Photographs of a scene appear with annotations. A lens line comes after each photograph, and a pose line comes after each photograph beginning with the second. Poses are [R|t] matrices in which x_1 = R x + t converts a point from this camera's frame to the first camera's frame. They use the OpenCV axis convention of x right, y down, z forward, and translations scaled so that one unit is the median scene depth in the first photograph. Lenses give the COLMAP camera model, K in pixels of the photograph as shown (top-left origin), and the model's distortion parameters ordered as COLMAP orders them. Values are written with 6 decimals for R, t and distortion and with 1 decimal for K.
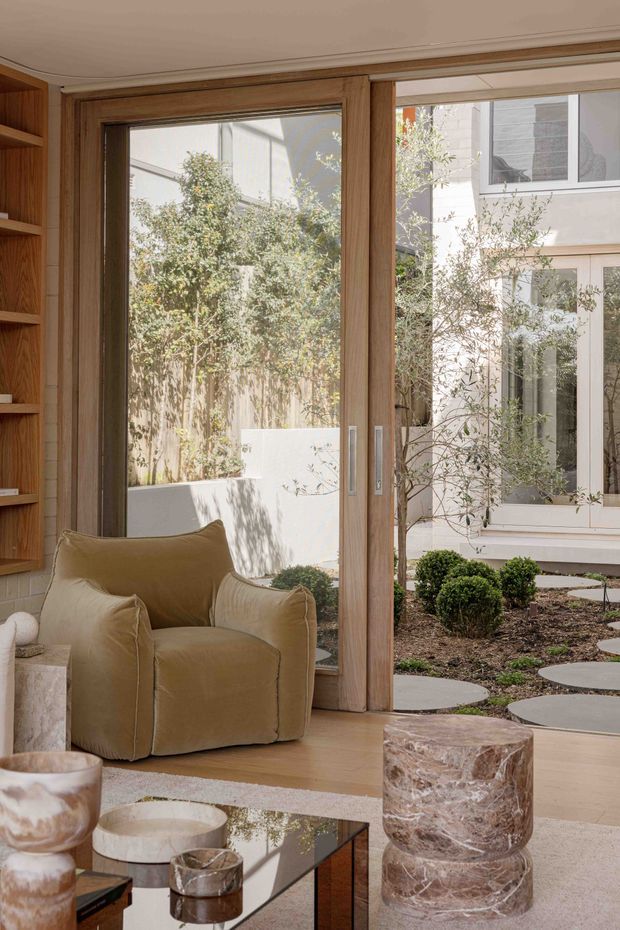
lens RADIAL K [[1425.1, 0, 310.0], [0, 1425.1, 465.0], [0, 0, 1]] dist [0.014405, -0.032941]
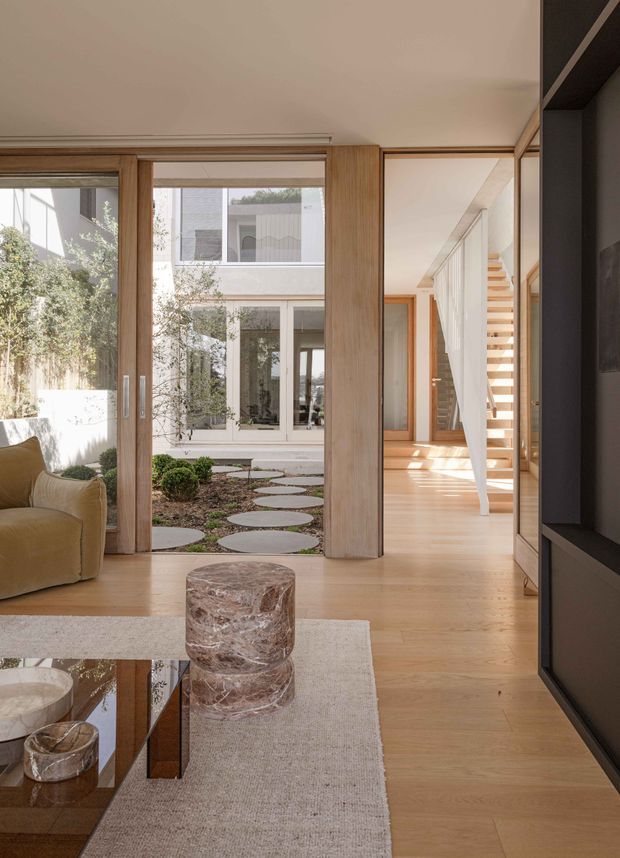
lens RADIAL K [[620.9, 0, 310.0], [0, 620.9, 412.2], [0, 0, 1]] dist [0.000775, 0.003736]
pose [[0.926797, -0.006796, 0.375502, -0.040449], [0.011182, 0.999892, -0.009502, 0.022535], [-0.375397, 0.013005, 0.926773, 0.275269]]
